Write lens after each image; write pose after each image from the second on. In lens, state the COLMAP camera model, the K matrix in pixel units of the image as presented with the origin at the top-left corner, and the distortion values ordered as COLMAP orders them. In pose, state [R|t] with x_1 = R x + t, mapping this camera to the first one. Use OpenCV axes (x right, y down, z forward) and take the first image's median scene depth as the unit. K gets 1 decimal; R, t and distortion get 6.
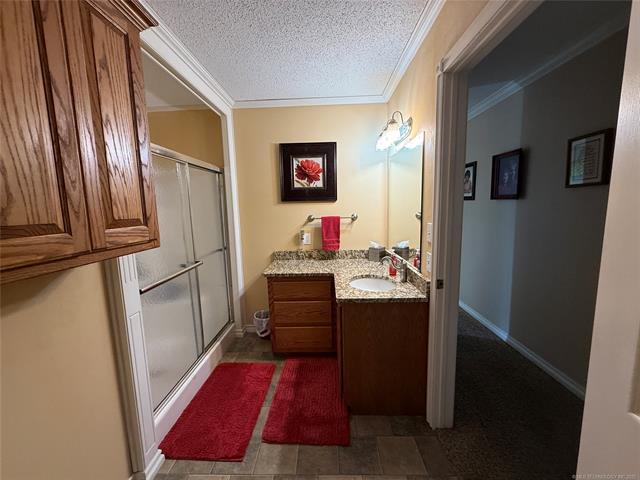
lens RADIAL K [[255.9, 0, 317.8], [0, 255.9, 240.2], [0, 0, 1]] dist [0.000019, -0.000149]
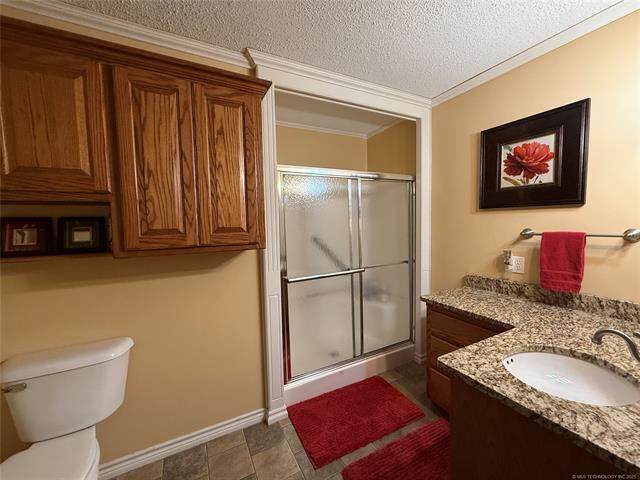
lens RADIAL K [[255.9, 0, 319.6], [0, 255.9, 239.5], [0, 0, 1]] dist [0.000019, -0.000149]
pose [[0.489482, 0.071459, -0.869080, 0.284622], [-0.101650, 0.994518, 0.024522, -0.034711], [0.866068, 0.076339, 0.494063, 0.244444]]
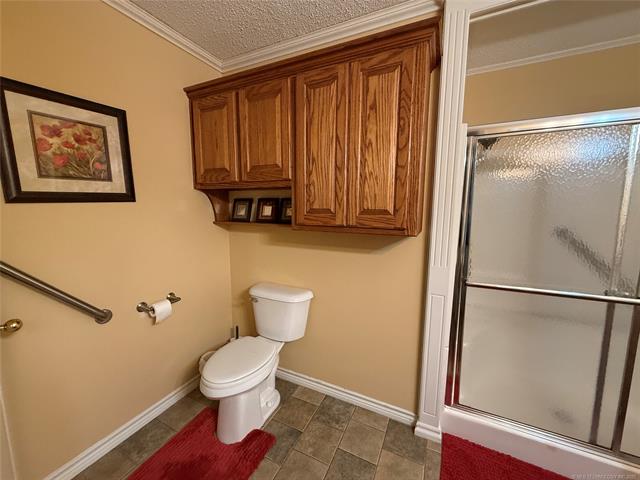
lens RADIAL K [[255.9, 0, 316.2], [0, 255.9, 238.9], [0, 0, 1]] dist [0.000019, -0.000149]
pose [[-0.417538, 0.143921, -0.897189, 0.235420], [-0.109770, 0.972157, 0.207032, -0.061887], [0.902005, 0.184928, -0.390114, 0.439565]]
